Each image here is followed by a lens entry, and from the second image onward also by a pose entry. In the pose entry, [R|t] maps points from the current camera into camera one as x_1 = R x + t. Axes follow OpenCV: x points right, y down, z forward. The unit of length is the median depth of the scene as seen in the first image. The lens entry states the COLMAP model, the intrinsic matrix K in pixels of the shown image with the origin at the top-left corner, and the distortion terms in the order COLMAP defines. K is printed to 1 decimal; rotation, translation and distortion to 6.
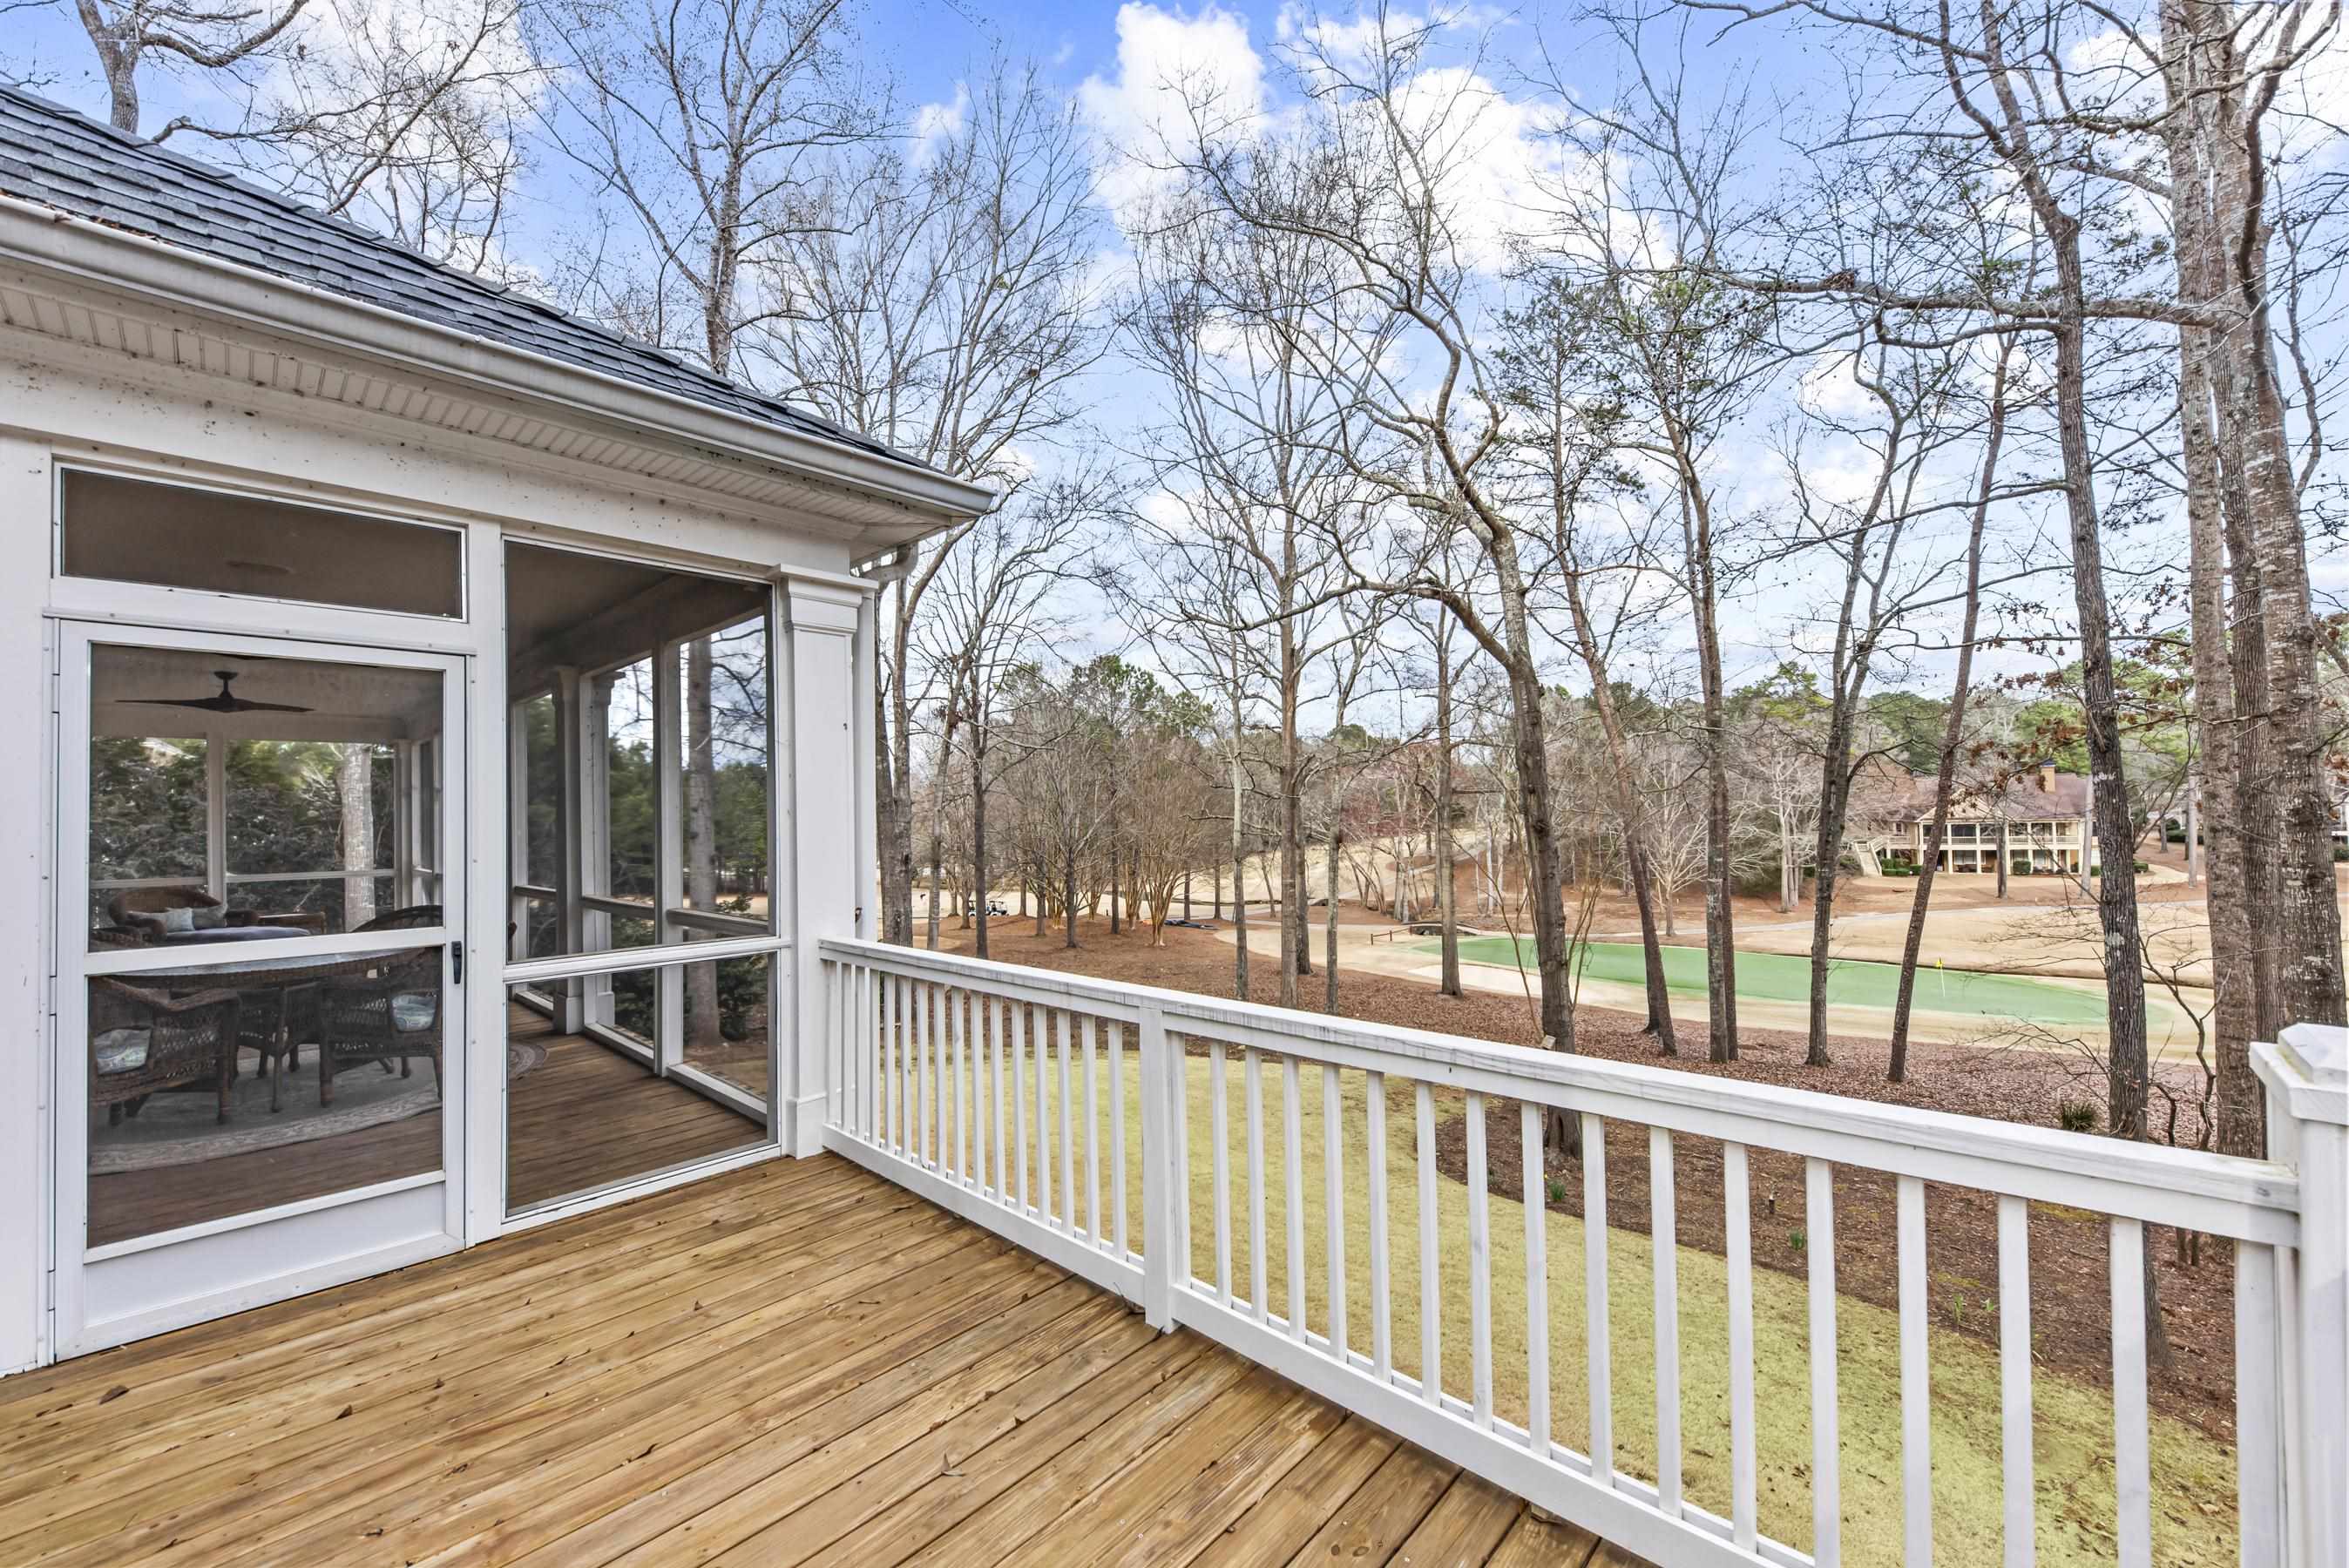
lens RADIAL K [[913.1, 0, 1174.5], [0, 913.1, 784.0], [0, 0, 1]] dist [0.000369, -0.000019]
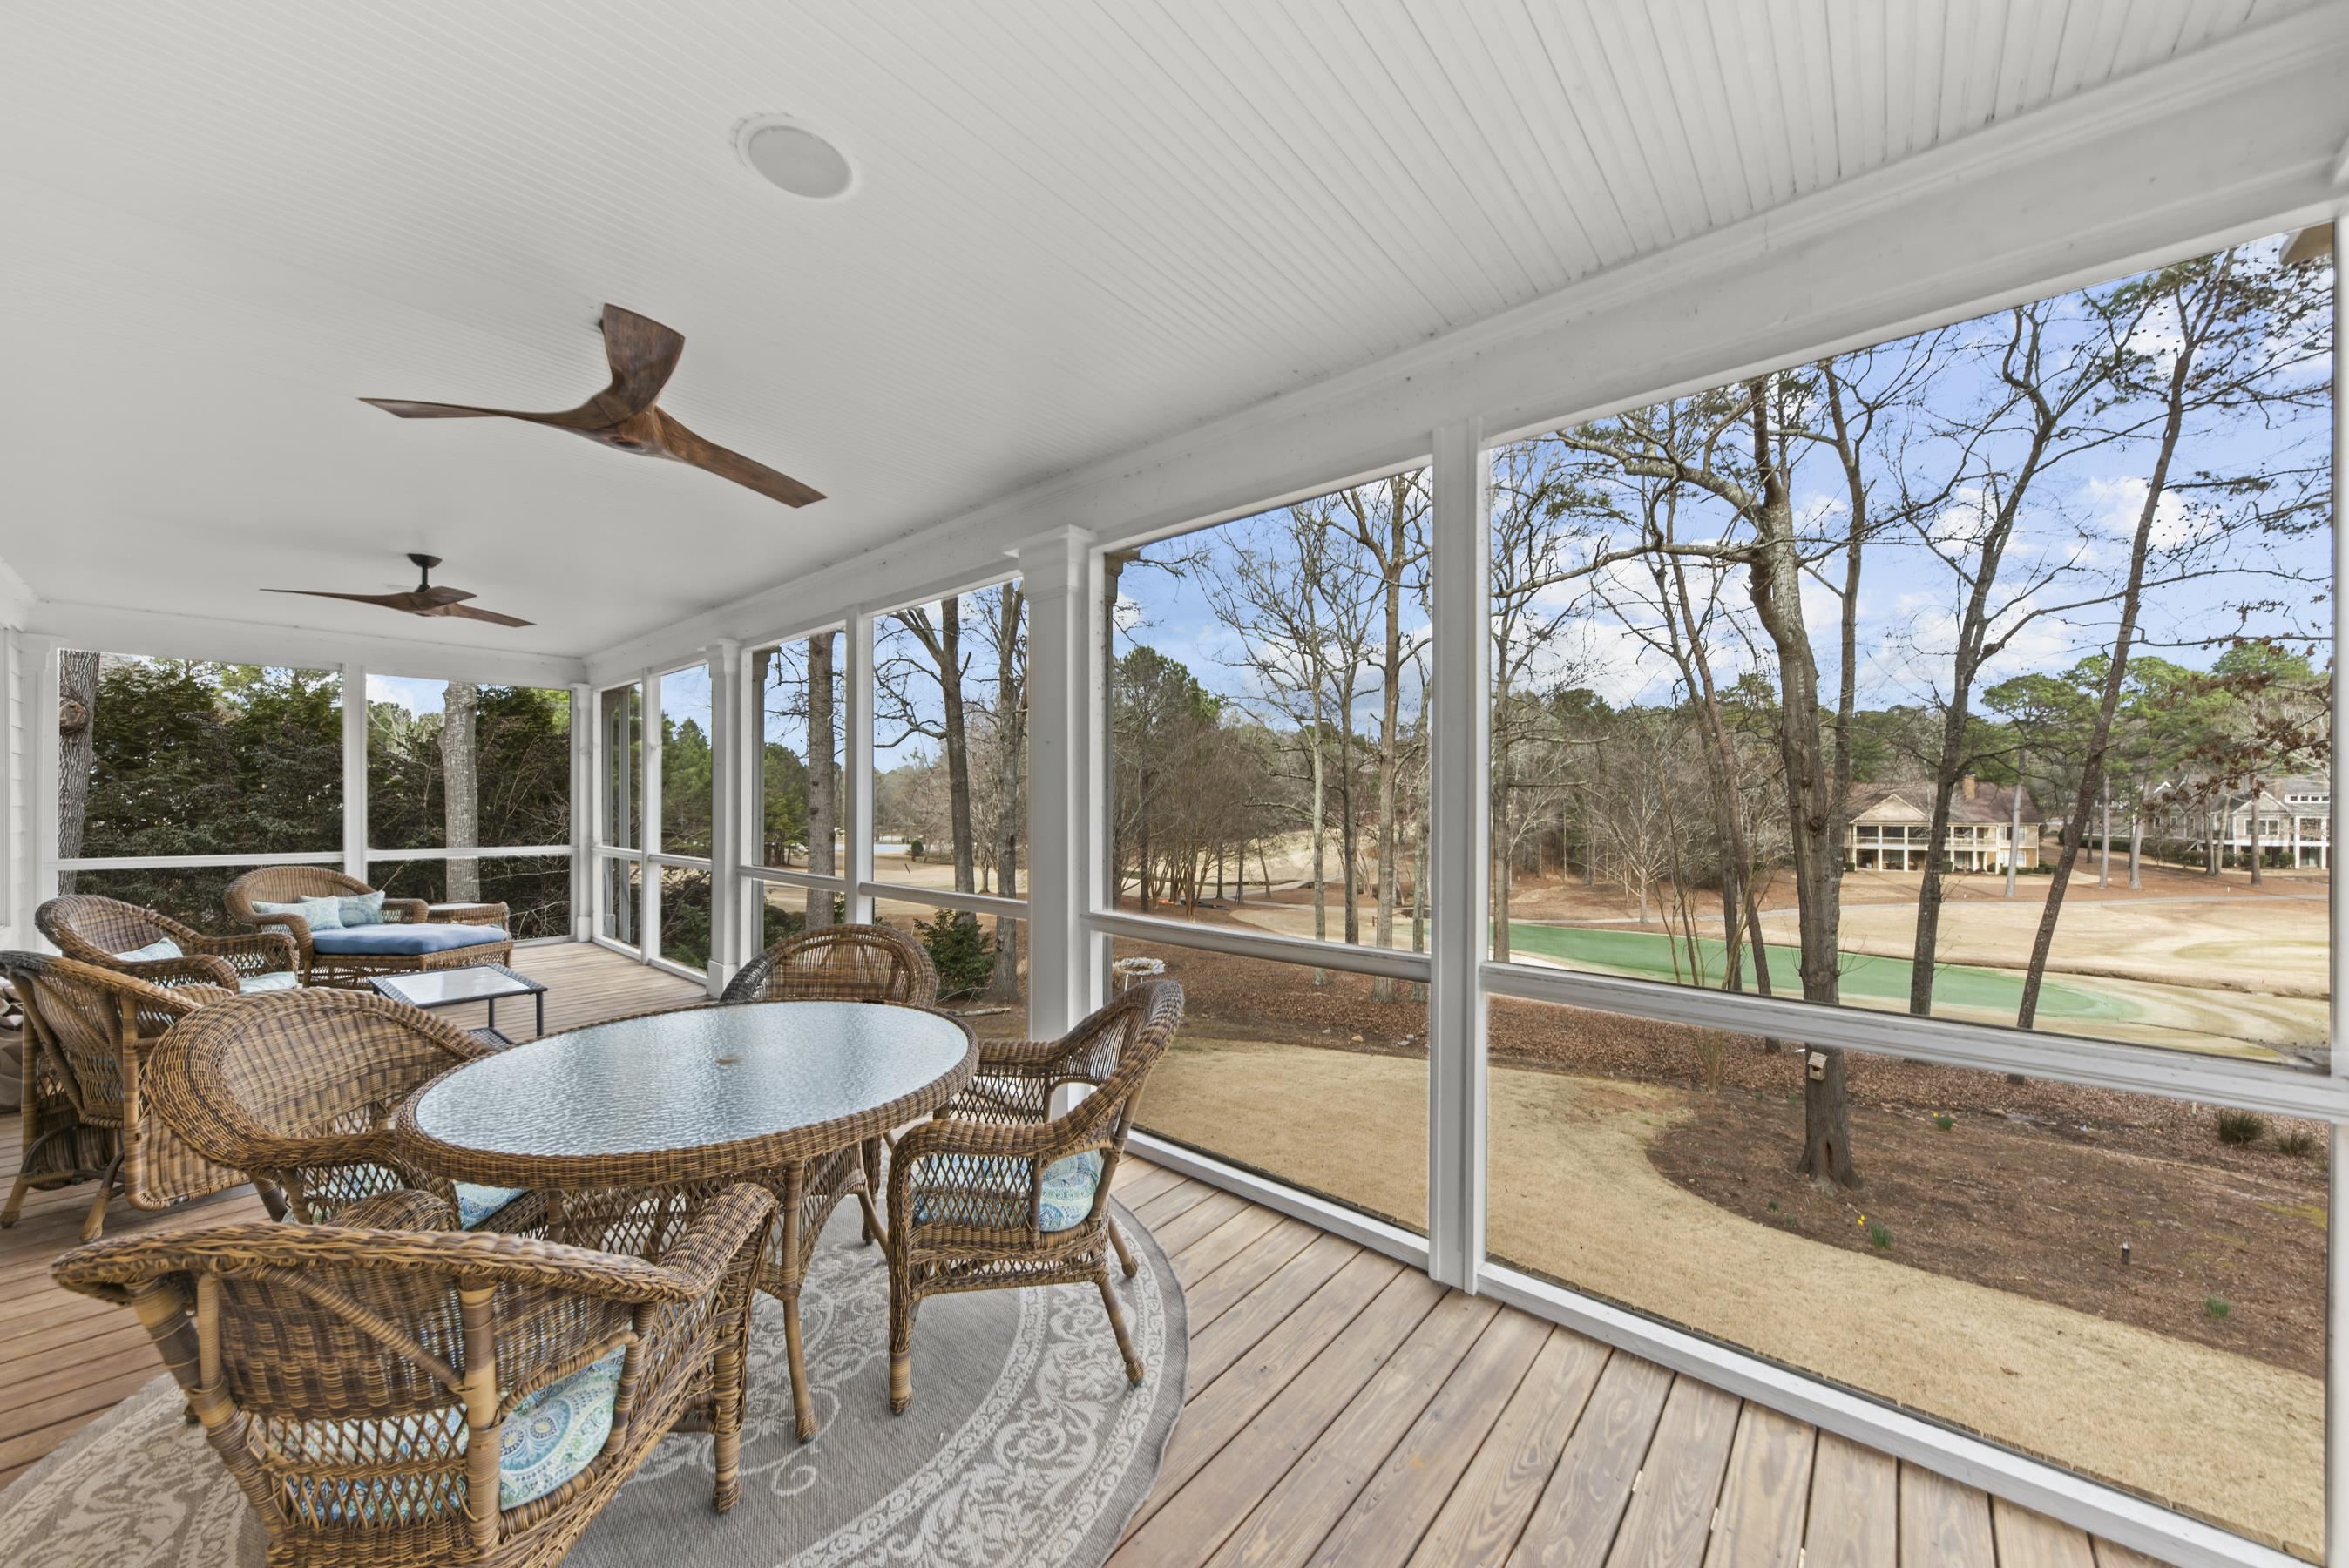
lens RADIAL K [[831.2, 0, 1175.5], [0, 831.2, 795.1], [0, 0, 1]] dist [0.001784, -0.000066]
pose [[0.999286, 0.024365, 0.028865, -0.095016], [-0.025130, 0.999334, 0.026441, 0.004460], [-0.028202, -0.027148, 0.999234, 0.069897]]
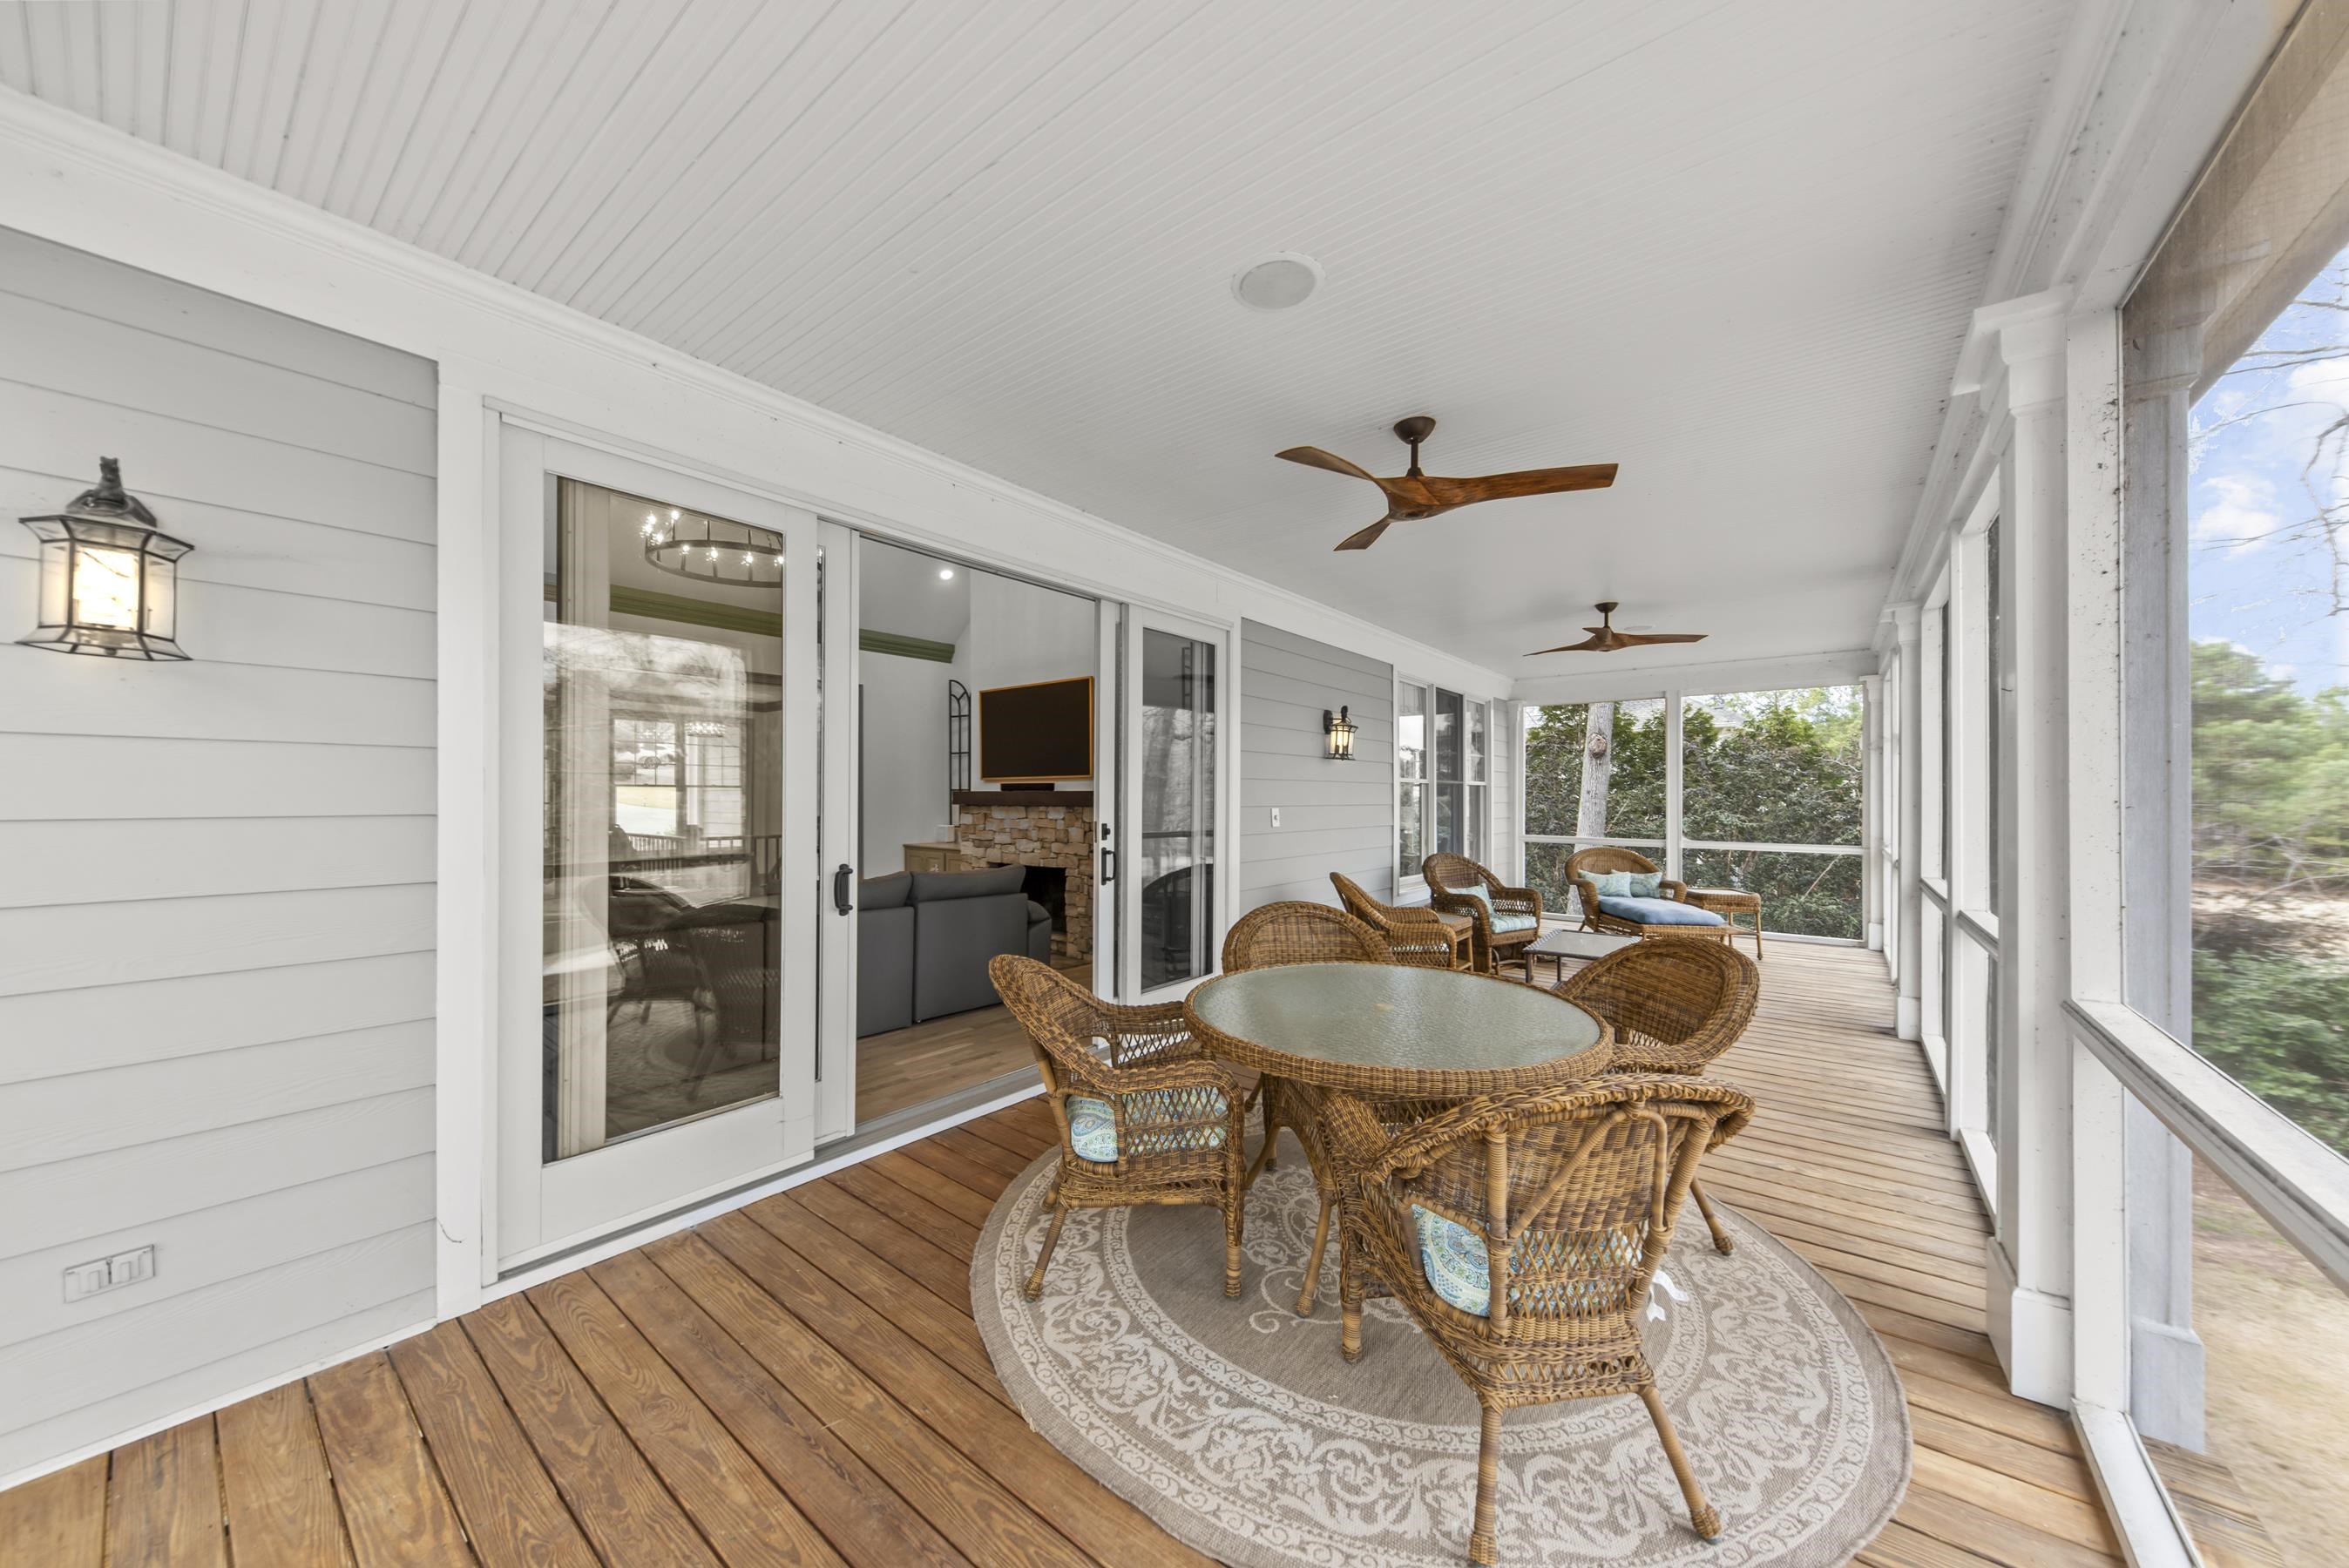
lens RADIAL K [[815.9, 0, 1189.2], [0, 815.9, 793.4], [0, 0, 1]] dist [0.001552, 0.000028]
pose [[0.082468, 0.016516, -0.996457, -0.059860], [0.028071, 0.999427, 0.018889, 0.005383], [0.996198, -0.029529, 0.081957, 0.104469]]
